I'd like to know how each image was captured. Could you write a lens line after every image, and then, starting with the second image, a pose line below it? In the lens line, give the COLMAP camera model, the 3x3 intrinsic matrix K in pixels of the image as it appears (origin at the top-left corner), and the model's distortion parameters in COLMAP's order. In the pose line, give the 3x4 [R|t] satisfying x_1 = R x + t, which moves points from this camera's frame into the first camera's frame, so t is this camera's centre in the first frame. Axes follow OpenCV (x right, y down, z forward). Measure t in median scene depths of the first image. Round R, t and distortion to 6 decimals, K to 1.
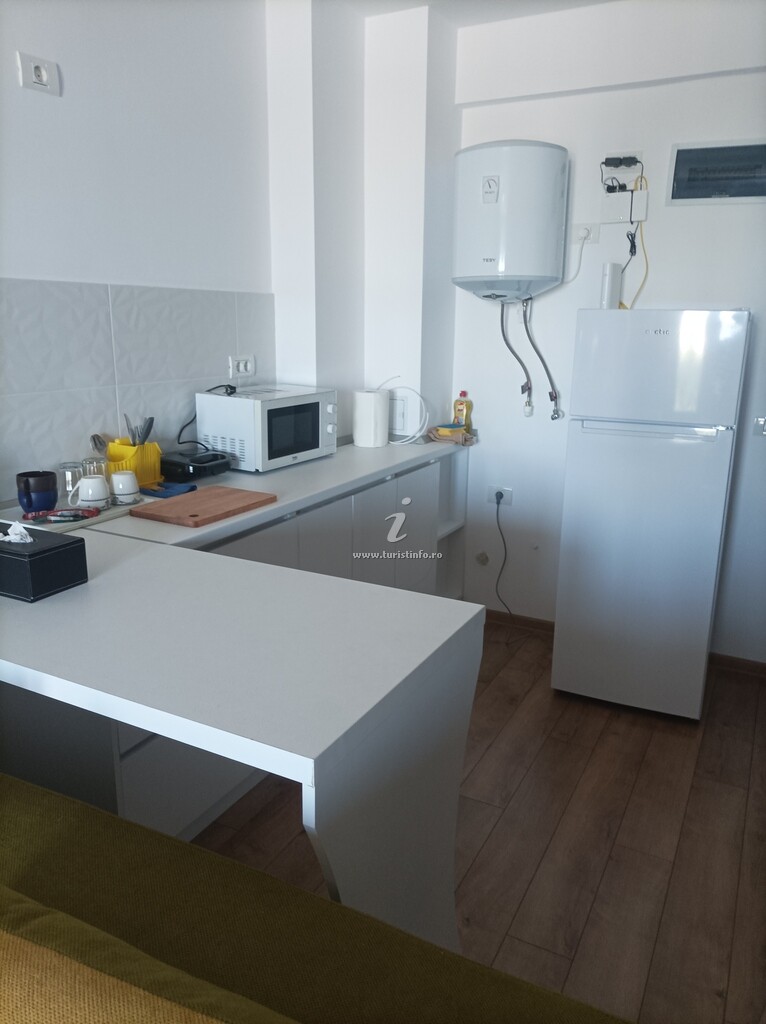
lens RADIAL K [[765.8, 0, 391.9], [0, 765.8, 512.1], [0, 0, 1]] dist [0.019384, -0.017342]
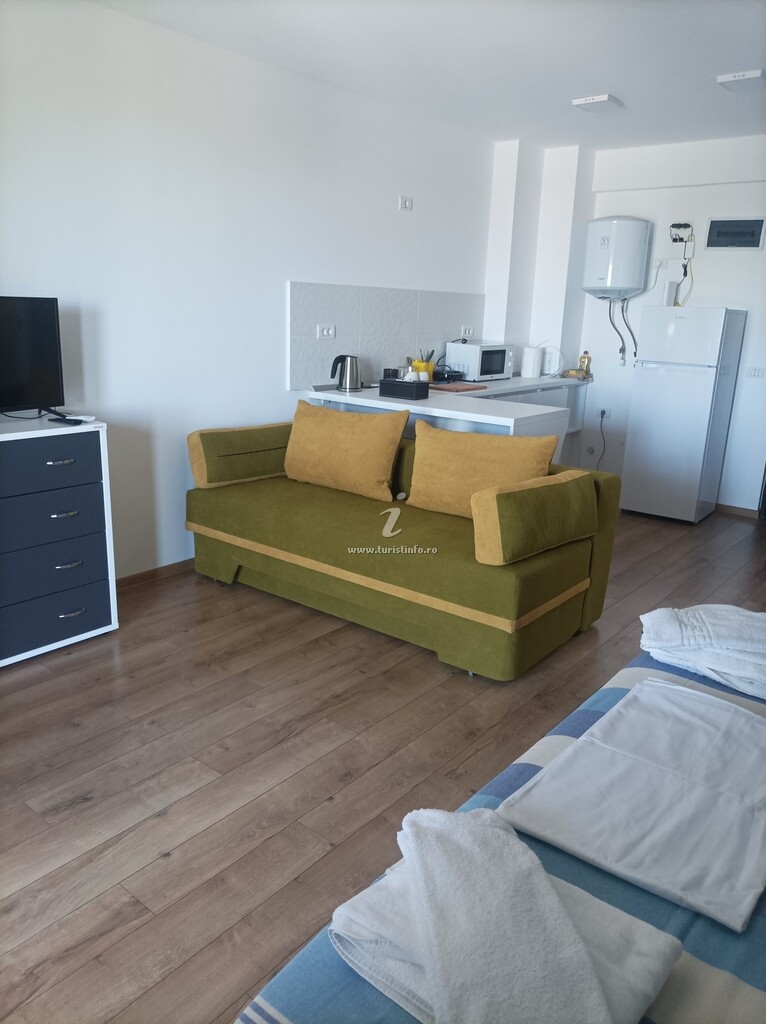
lens RADIAL K [[765.8, 0, 380.4], [0, 765.8, 516.4], [0, 0, 1]] dist [0.019384, -0.017342]
pose [[0.976553, 0.076802, -0.201111, 0.018606], [-0.074127, 0.997032, 0.020806, 0.256909], [0.202112, -0.005410, 0.979347, -0.965848]]
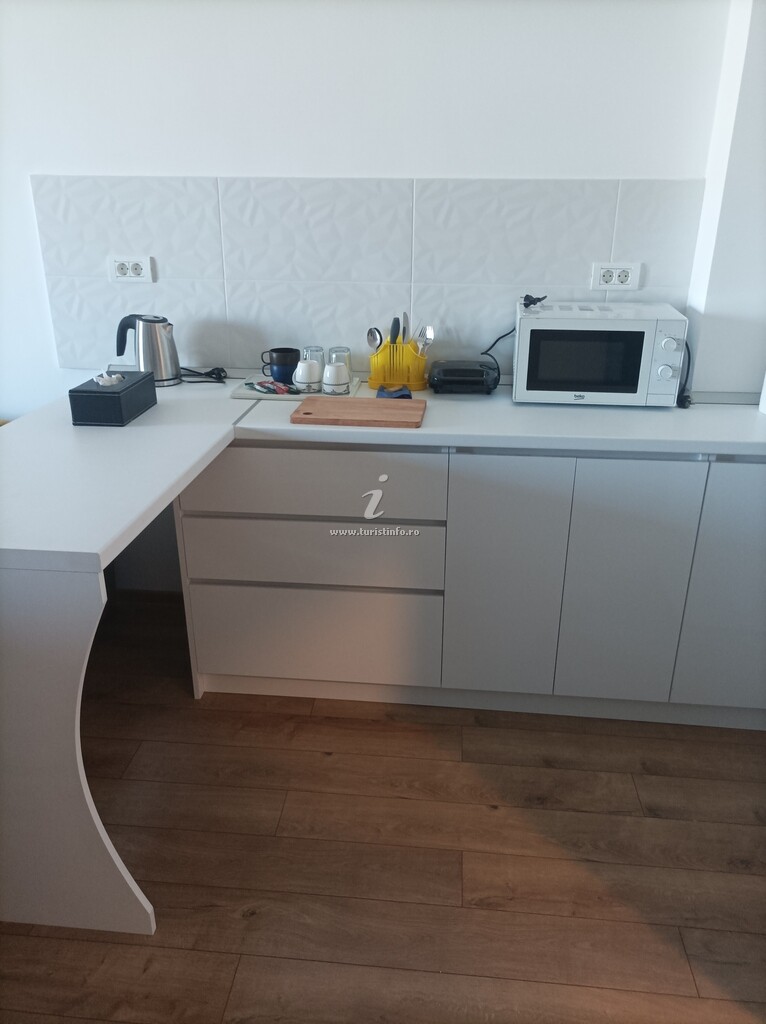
lens RADIAL K [[765.8, 0, 388.7], [0, 765.8, 512.2], [0, 0, 1]] dist [0.019384, -0.017342]
pose [[0.381124, 0.339331, -0.859999, 0.496184], [-0.229320, 0.935836, 0.267626, -0.119028], [0.895632, 0.095216, 0.434485, 0.456263]]
